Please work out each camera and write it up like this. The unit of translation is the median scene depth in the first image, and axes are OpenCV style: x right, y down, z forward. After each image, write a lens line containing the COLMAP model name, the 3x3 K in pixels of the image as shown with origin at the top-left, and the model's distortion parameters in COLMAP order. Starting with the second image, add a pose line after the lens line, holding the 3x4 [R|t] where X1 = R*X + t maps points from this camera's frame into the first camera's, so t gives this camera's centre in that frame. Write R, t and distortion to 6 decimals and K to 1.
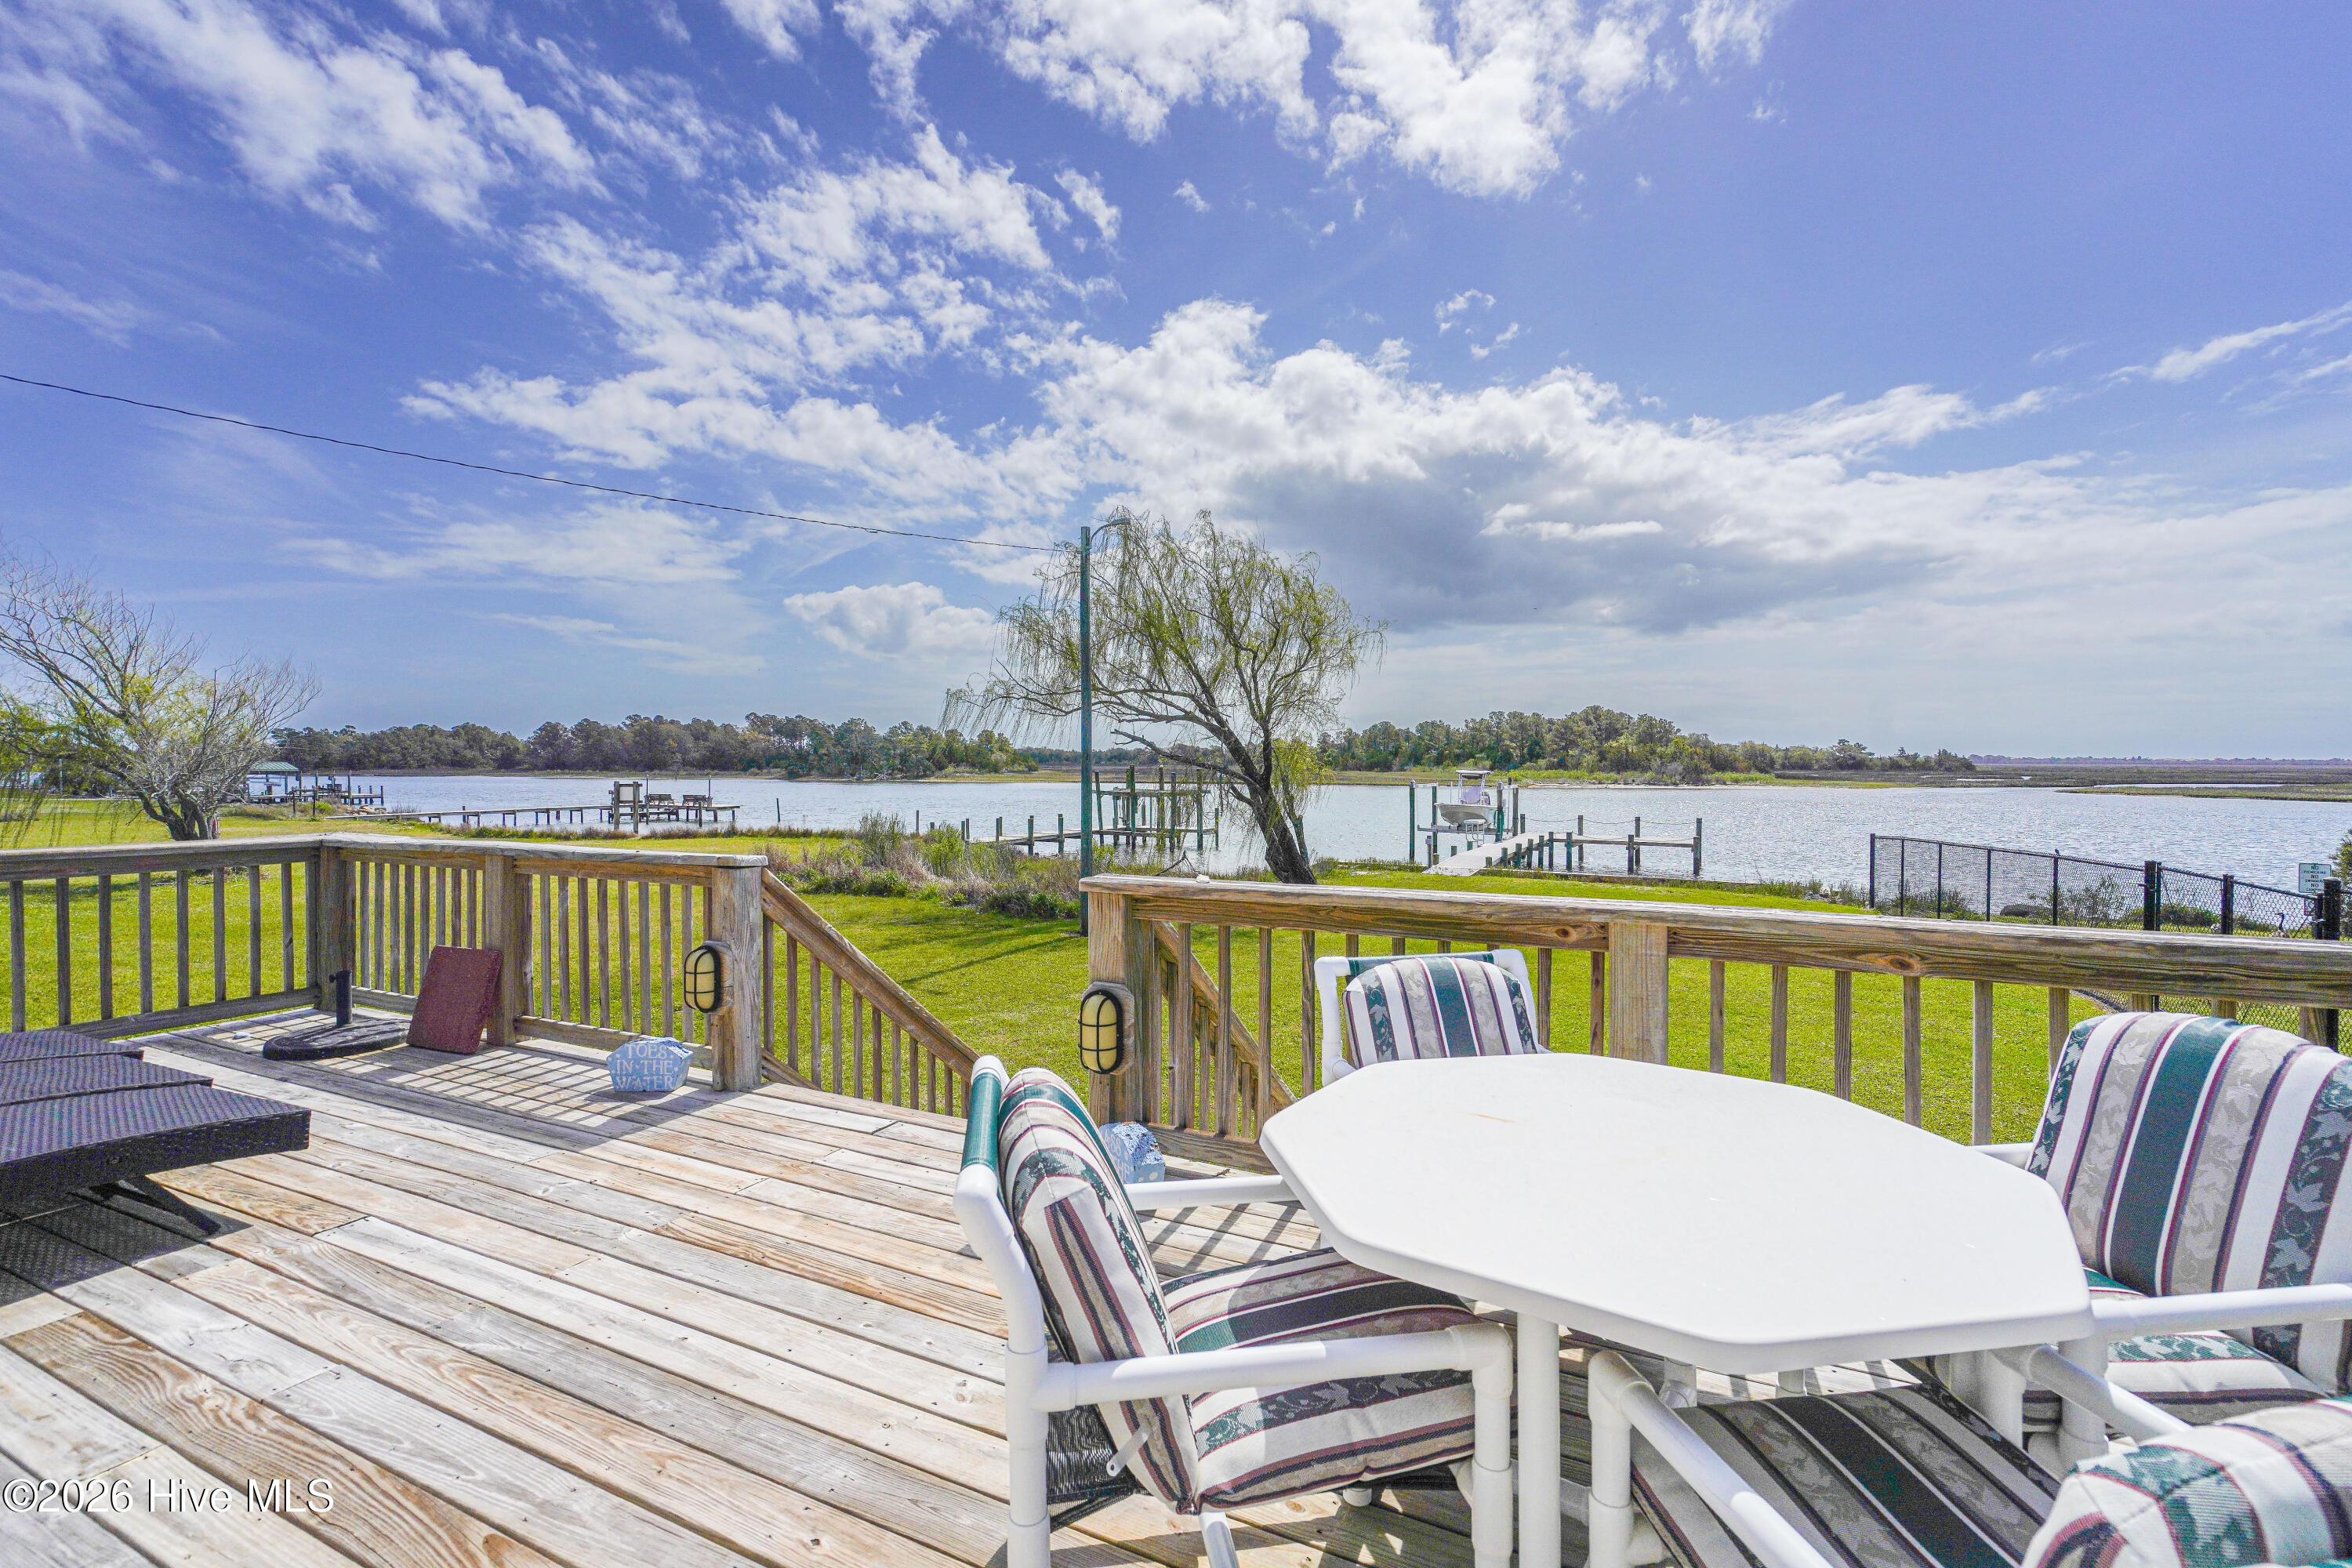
lens RADIAL K [[1222.6, 0, 1176.0], [0, 1222.6, 784.0], [0, 0, 1]] dist [0.001493, 0.028725]
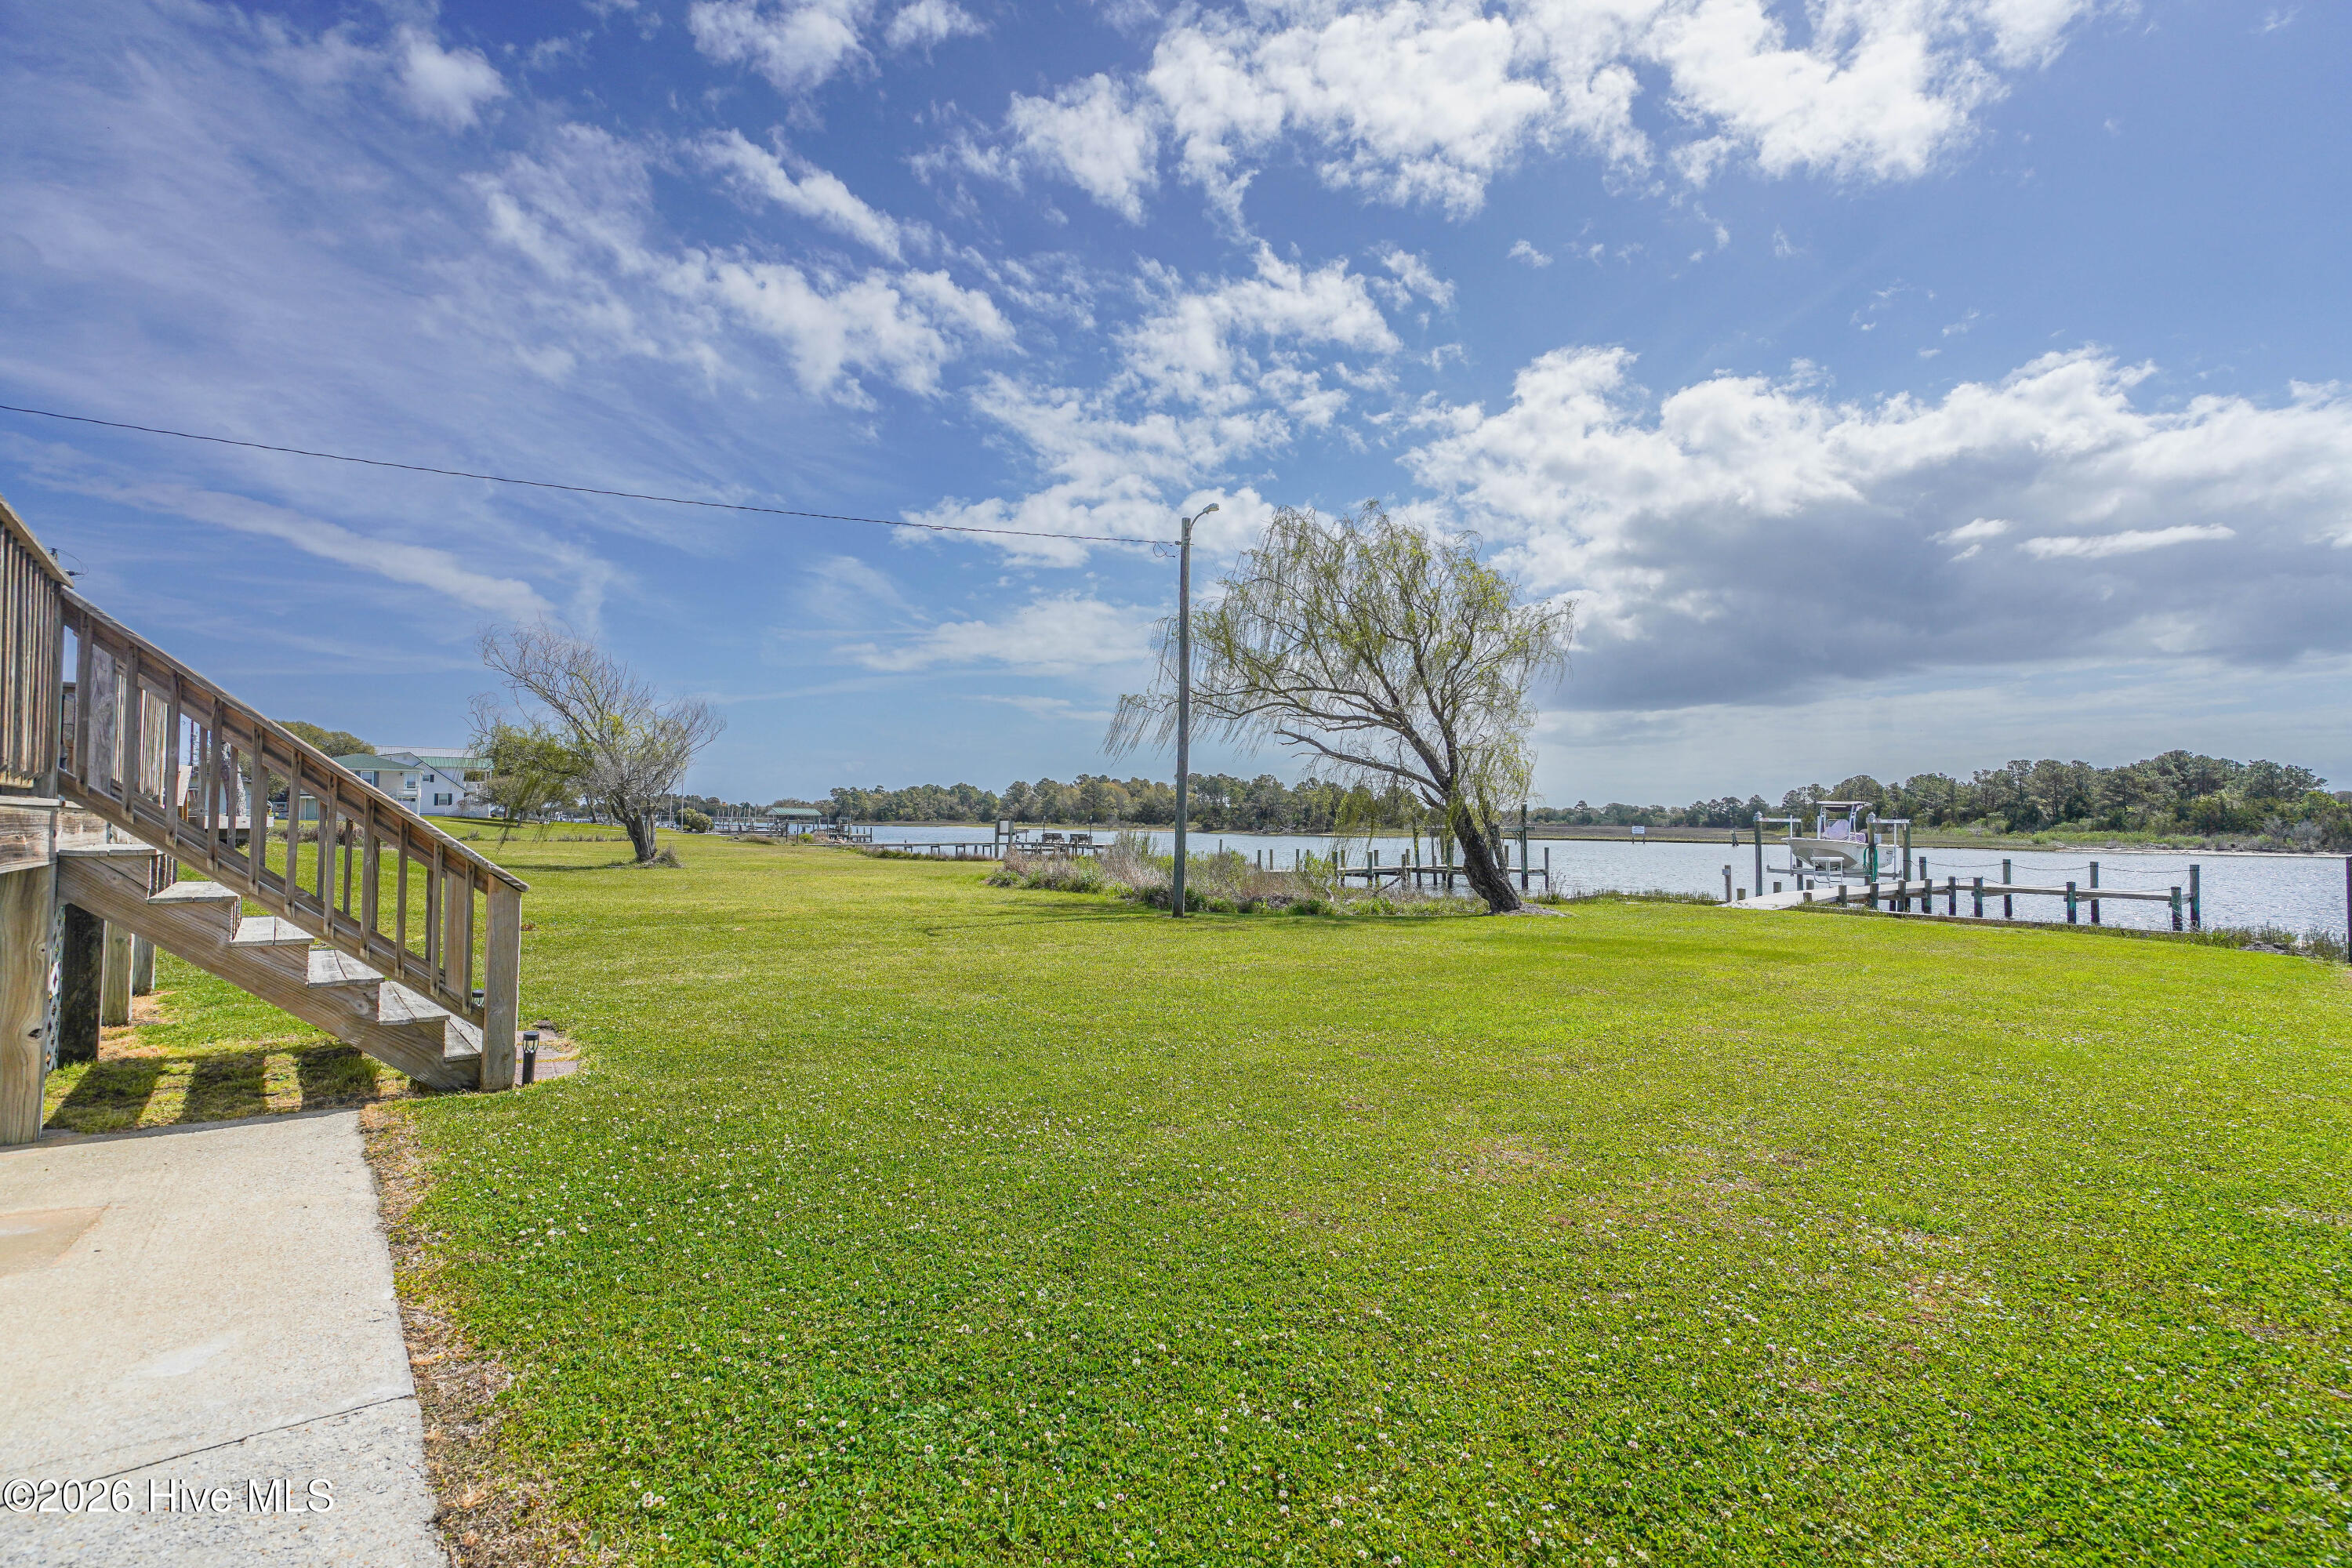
lens RADIAL K [[1222.6, 0, 1176.0], [0, 1222.6, 784.0], [0, 0, 1]] dist [0.001493, 0.028725]
pose [[0.906445, -0.019175, -0.421888, 0.169746], [-0.011898, 0.997413, -0.070897, 0.042480], [0.422156, 0.069284, 0.903872, -0.031072]]
